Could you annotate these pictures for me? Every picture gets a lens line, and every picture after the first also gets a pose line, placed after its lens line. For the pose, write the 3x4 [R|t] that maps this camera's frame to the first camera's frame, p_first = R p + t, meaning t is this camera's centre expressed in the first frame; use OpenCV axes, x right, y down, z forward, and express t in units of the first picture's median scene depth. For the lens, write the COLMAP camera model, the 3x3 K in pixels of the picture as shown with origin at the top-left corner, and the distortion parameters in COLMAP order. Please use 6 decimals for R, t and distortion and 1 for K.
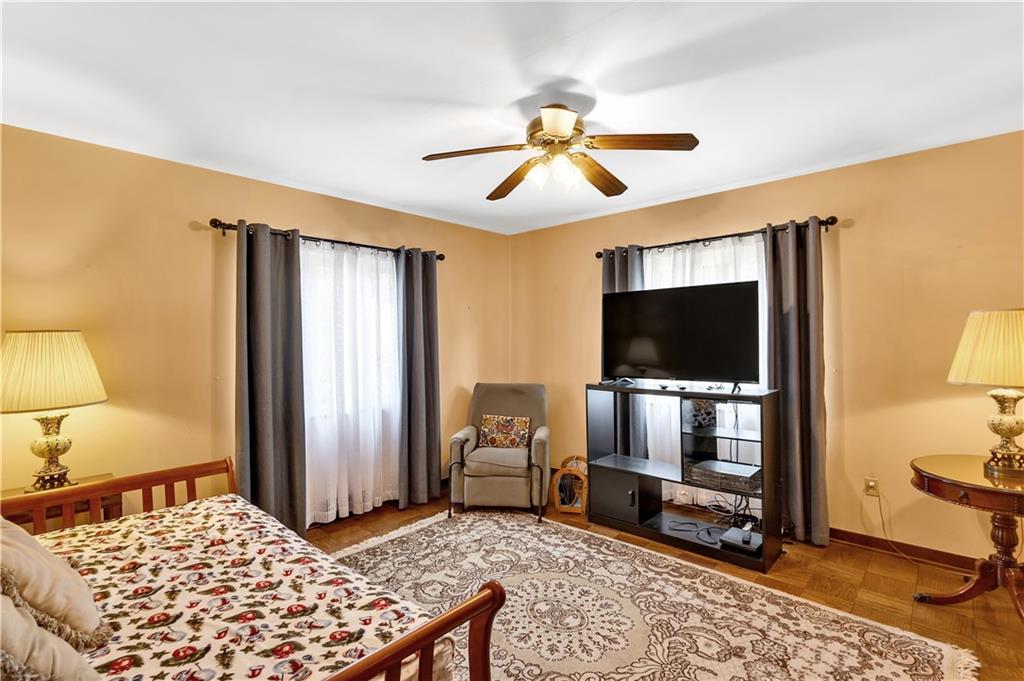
lens RADIAL K [[479.0, 0, 512.4], [0, 479.0, 339.1], [0, 0, 1]] dist [-0.004323, 0.003163]
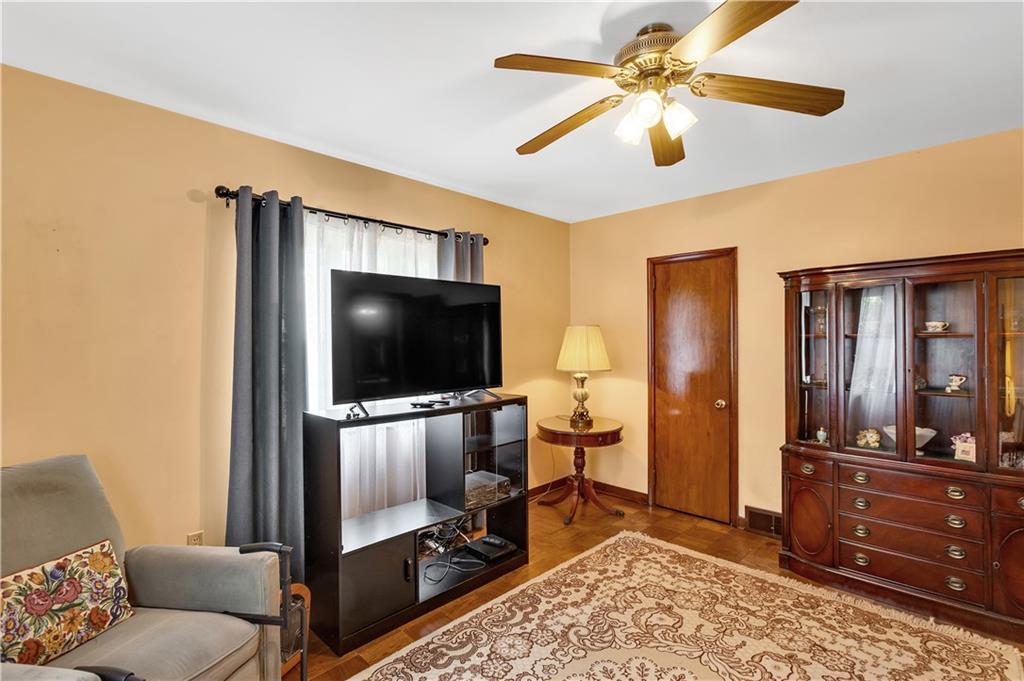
lens RADIAL K [[479.0, 0, 511.9], [0, 479.0, 337.5], [0, 0, 1]] dist [-0.004323, 0.003163]
pose [[0.035849, 0.013590, 0.999265, -0.605849], [0.006679, 0.999882, -0.013838, 0.002817], [-0.999335, 0.007170, 0.035754, 1.101196]]
